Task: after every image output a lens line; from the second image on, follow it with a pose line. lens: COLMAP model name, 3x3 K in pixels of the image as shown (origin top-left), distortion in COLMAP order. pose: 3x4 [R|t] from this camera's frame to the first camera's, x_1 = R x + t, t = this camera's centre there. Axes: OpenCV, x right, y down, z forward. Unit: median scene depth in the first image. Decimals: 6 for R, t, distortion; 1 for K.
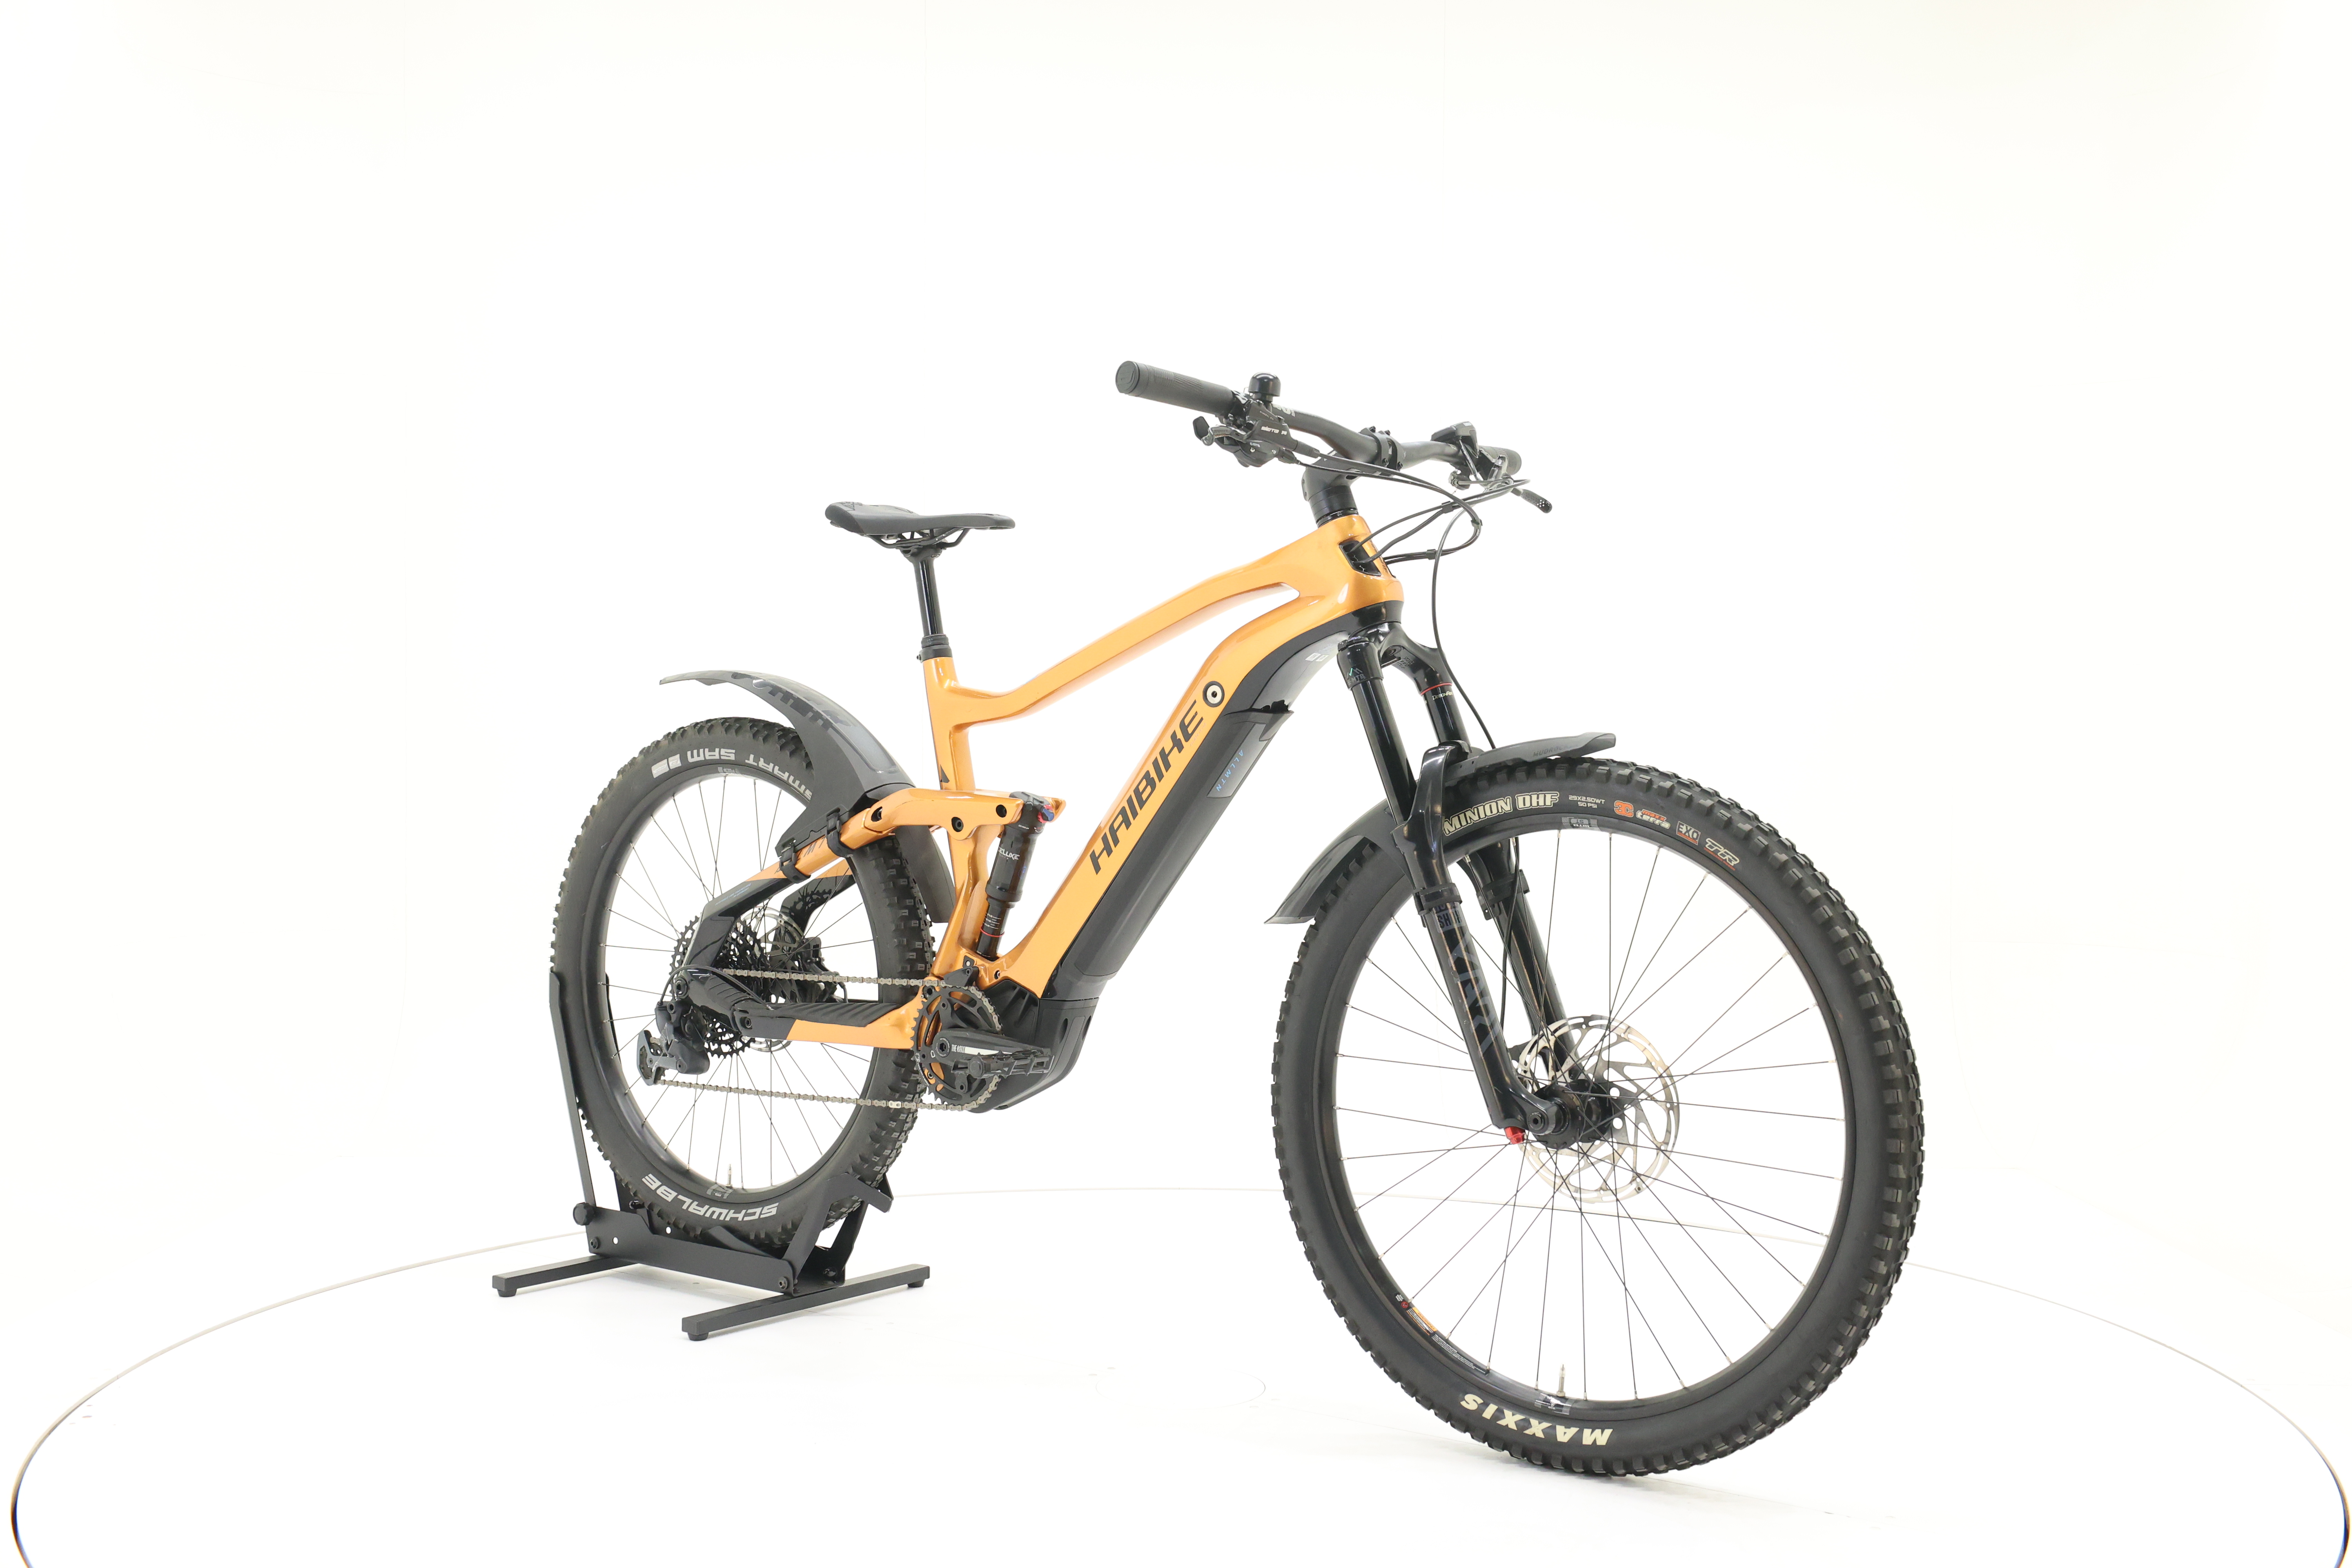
lens RADIAL K [[2530.4, 0, 1179.3], [0, 2530.4, 785.5], [0, 0, 1]] dist [0.000831, 0.000000]
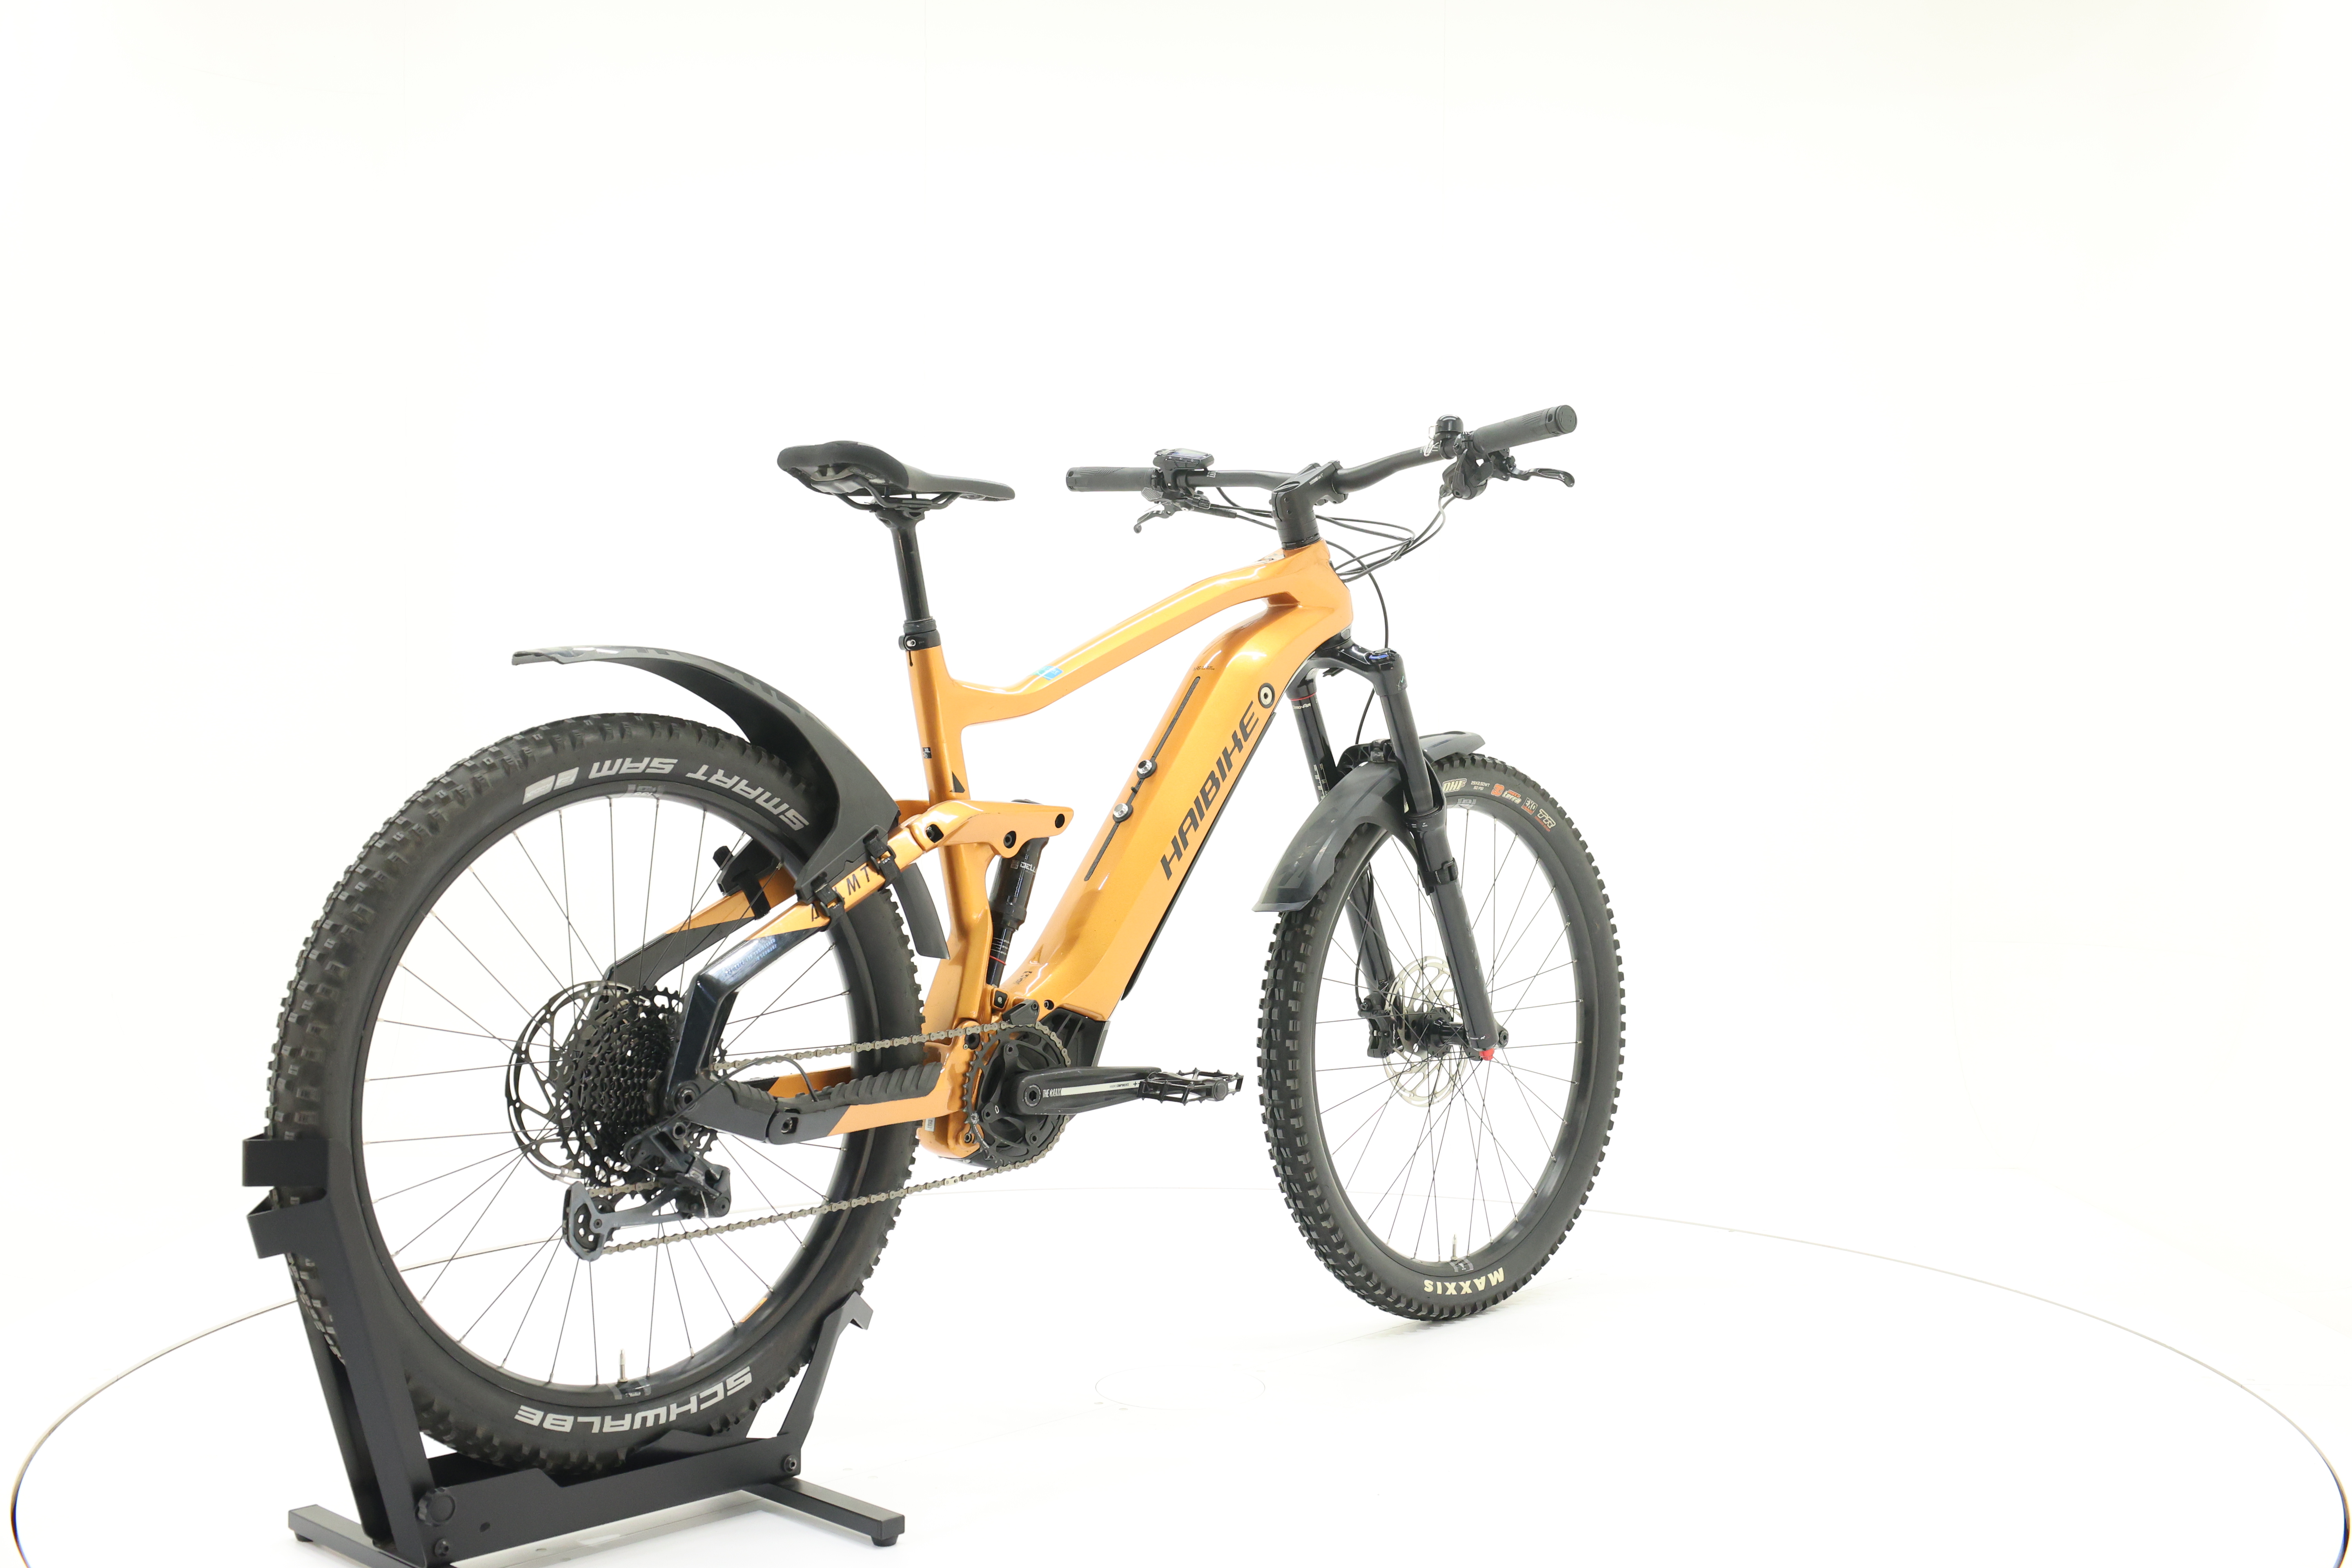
lens RADIAL K [[2530.4, 0, 1176.7], [0, 2530.4, 783.5], [0, 0, 1]] dist [0.000831, 0.000000]
pose [[0.112758, -0.024718, 0.993315, -0.957918], [0.019575, 0.999552, 0.022651, -0.022638], [-0.993430, 0.016890, 0.113191, 0.858464]]
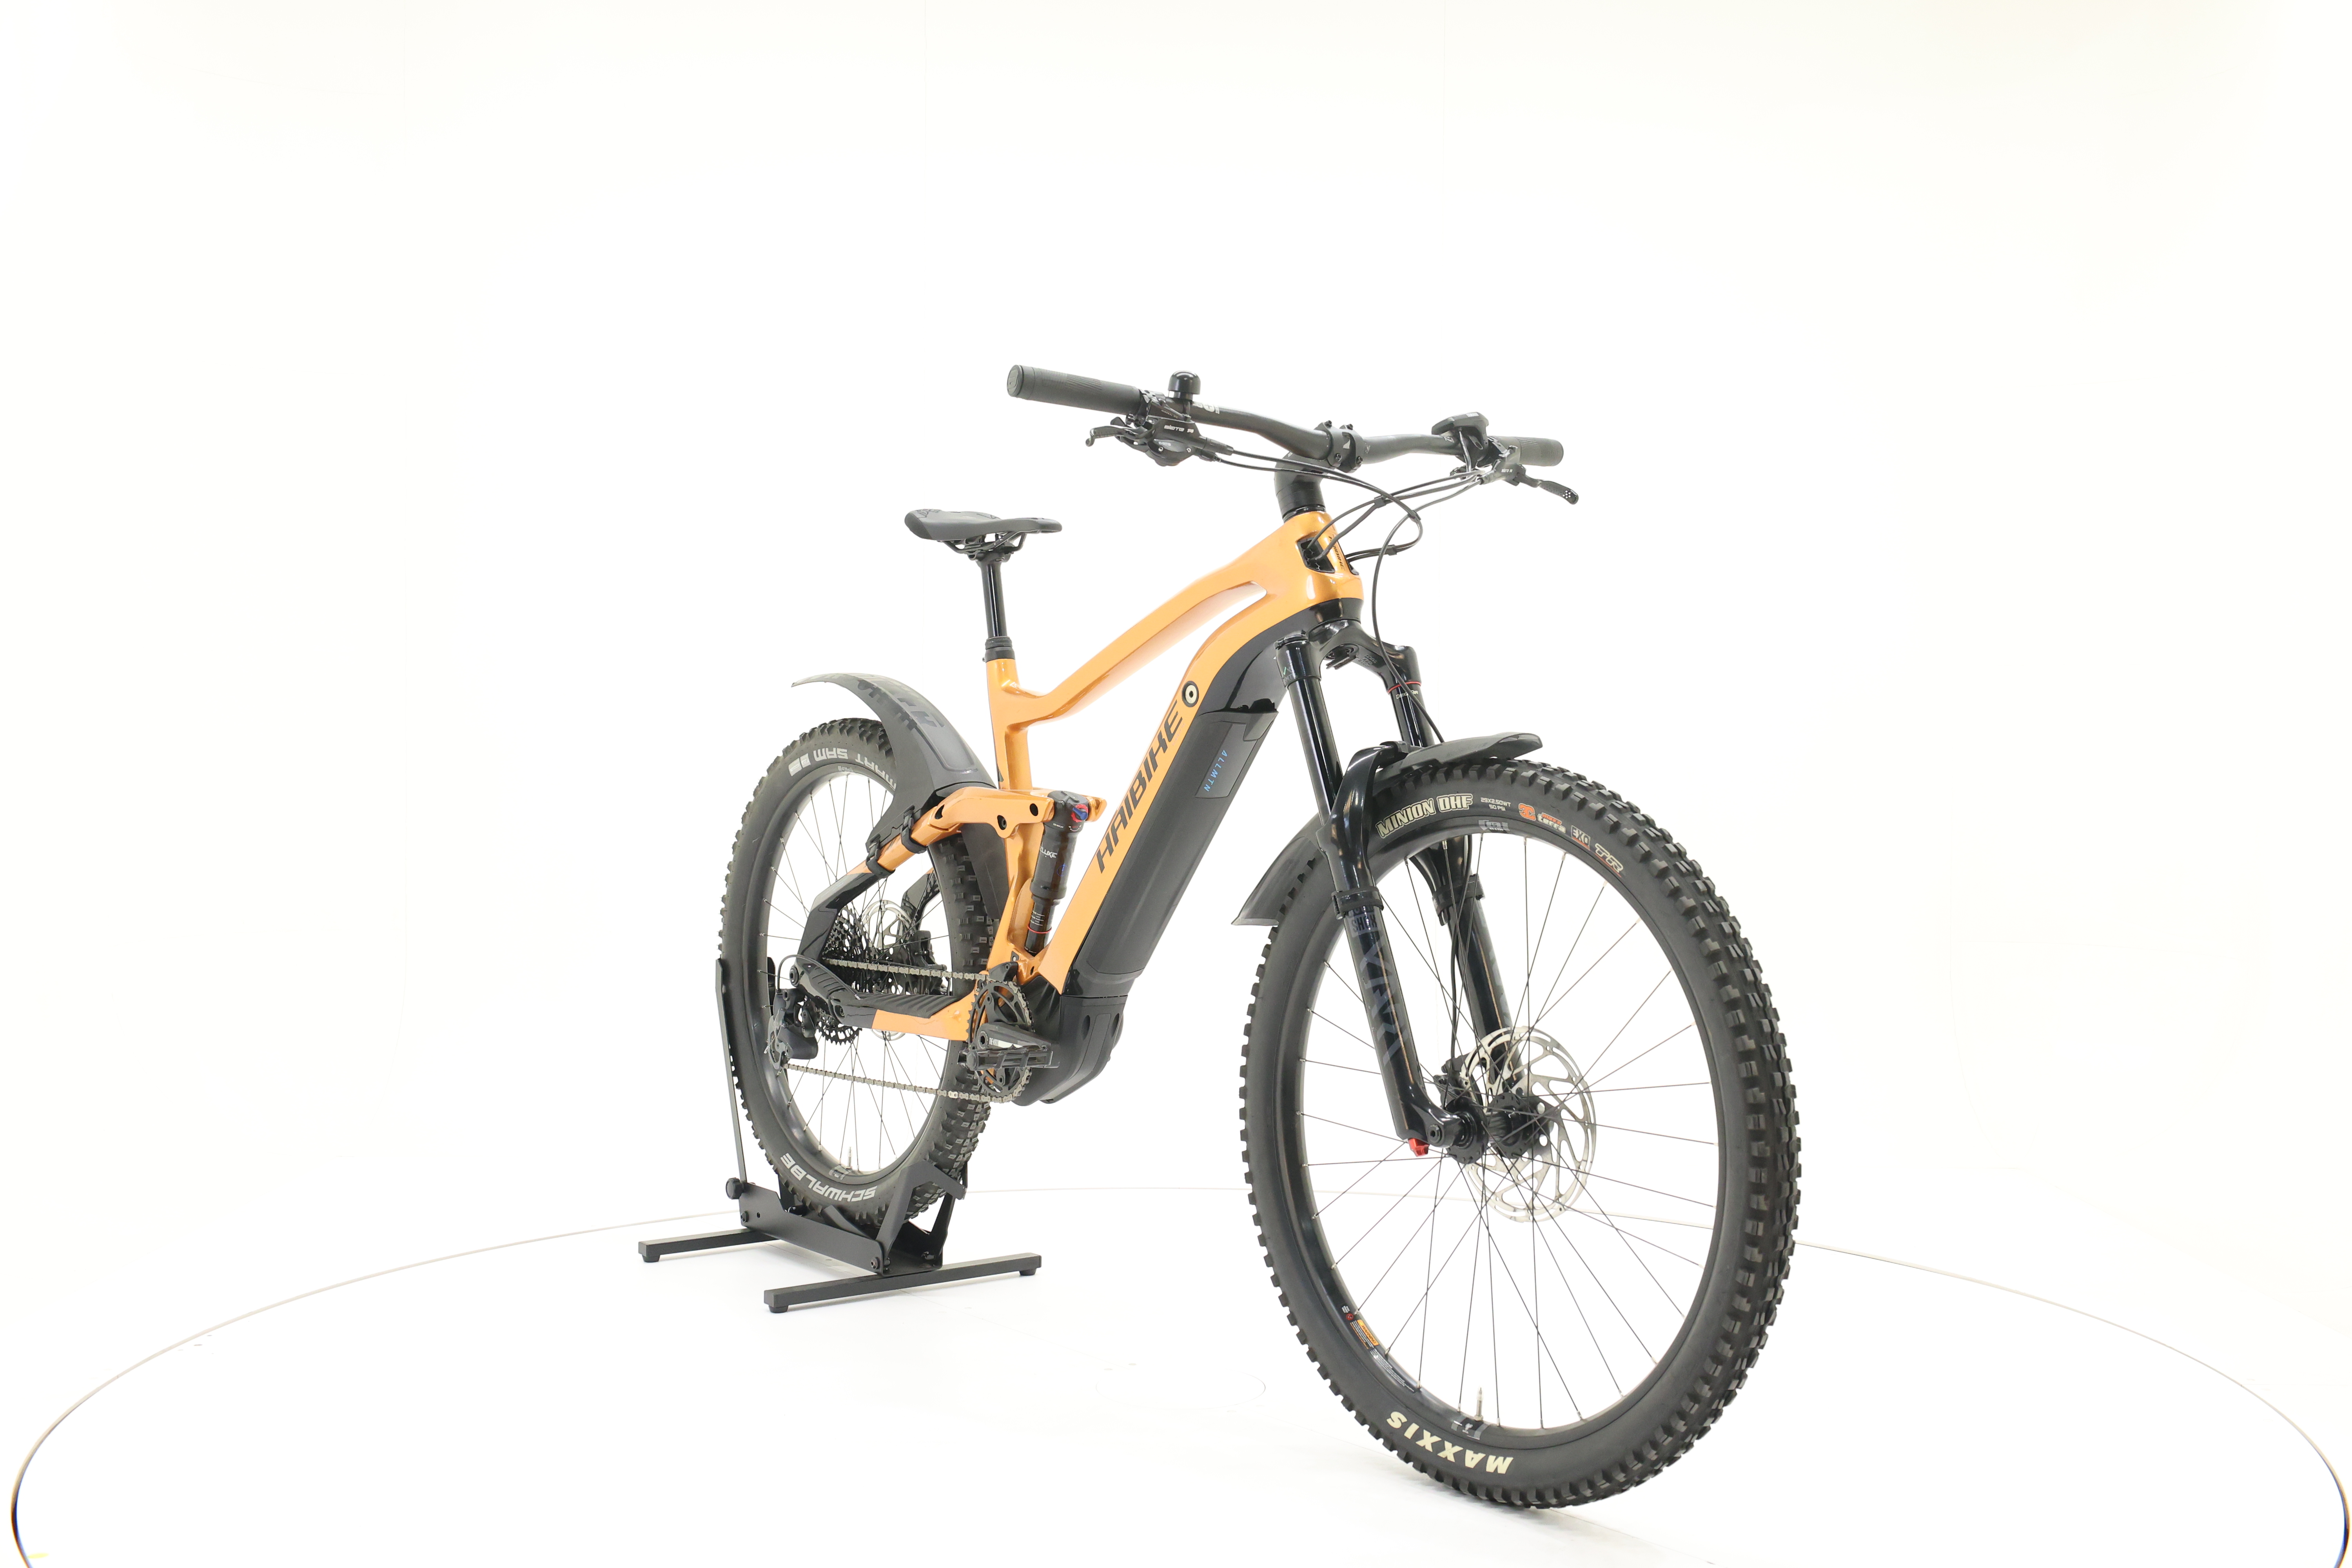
lens RADIAL K [[2530.4, 0, 1180.7], [0, 2530.4, 783.7], [0, 0, 1]] dist [0.000831, 0.000000]
pose [[0.965038, 0.005566, -0.262052, 0.253586], [-0.005995, 0.999982, -0.000839, 0.000103], [0.262043, 0.002381, 0.965053, 0.033510]]
